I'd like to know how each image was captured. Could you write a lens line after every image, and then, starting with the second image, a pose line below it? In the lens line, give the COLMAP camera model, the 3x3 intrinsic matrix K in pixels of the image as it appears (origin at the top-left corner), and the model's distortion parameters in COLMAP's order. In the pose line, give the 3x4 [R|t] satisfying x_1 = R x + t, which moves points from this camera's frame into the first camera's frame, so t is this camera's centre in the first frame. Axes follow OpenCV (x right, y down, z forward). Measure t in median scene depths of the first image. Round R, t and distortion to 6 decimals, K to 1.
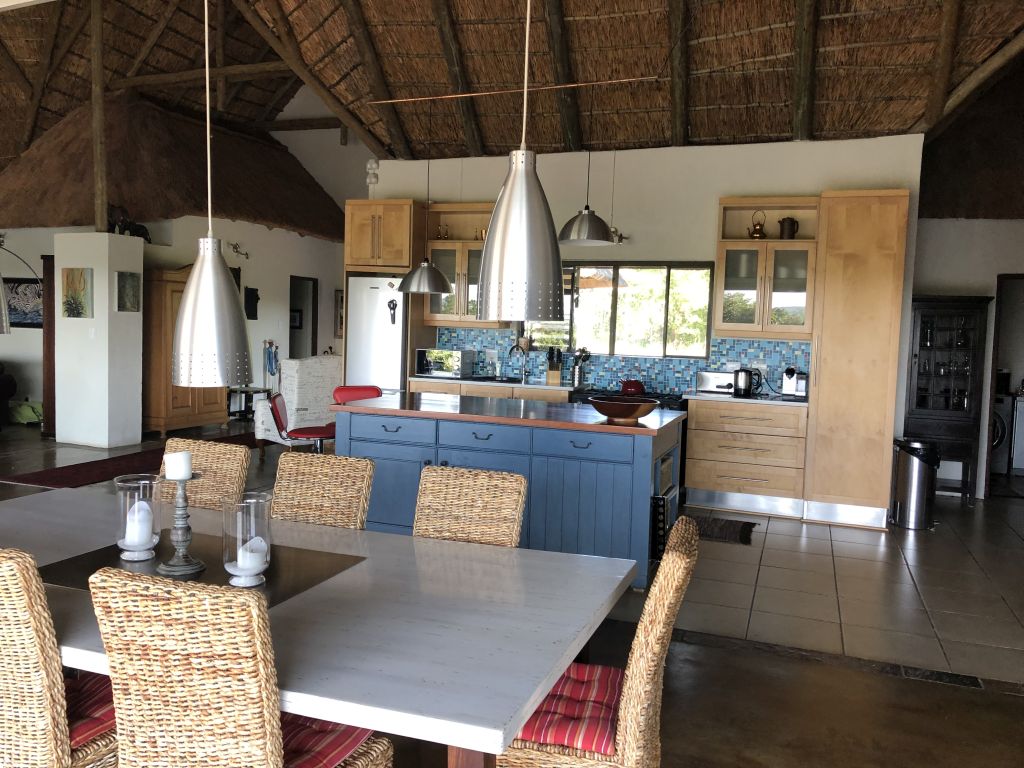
lens RADIAL K [[839.9, 0, 512.0], [0, 839.9, 384.0], [0, 0, 1]] dist [0.035910, -0.018366]
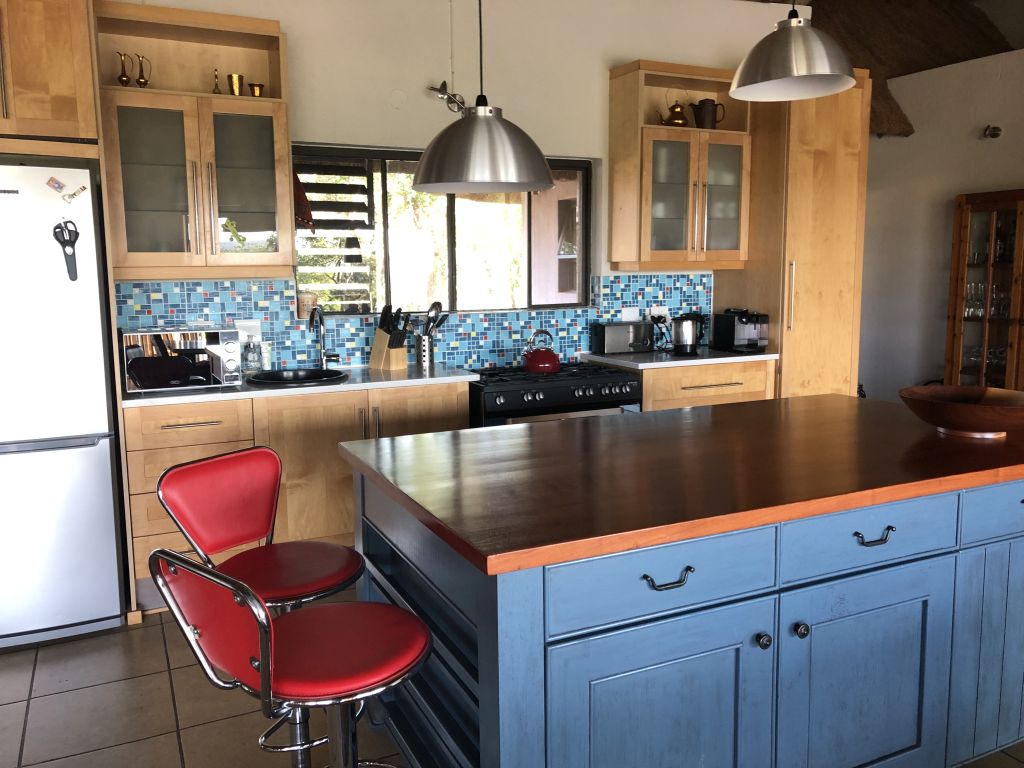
lens RADIAL K [[839.9, 0, 512.0], [0, 839.9, 384.0], [0, 0, 1]] dist [0.035910, -0.018366]
pose [[0.704960, -0.142653, 0.694753, -0.288249], [0.087953, 0.989586, 0.113945, -0.049404], [-0.703772, -0.019221, 0.710165, 0.548952]]
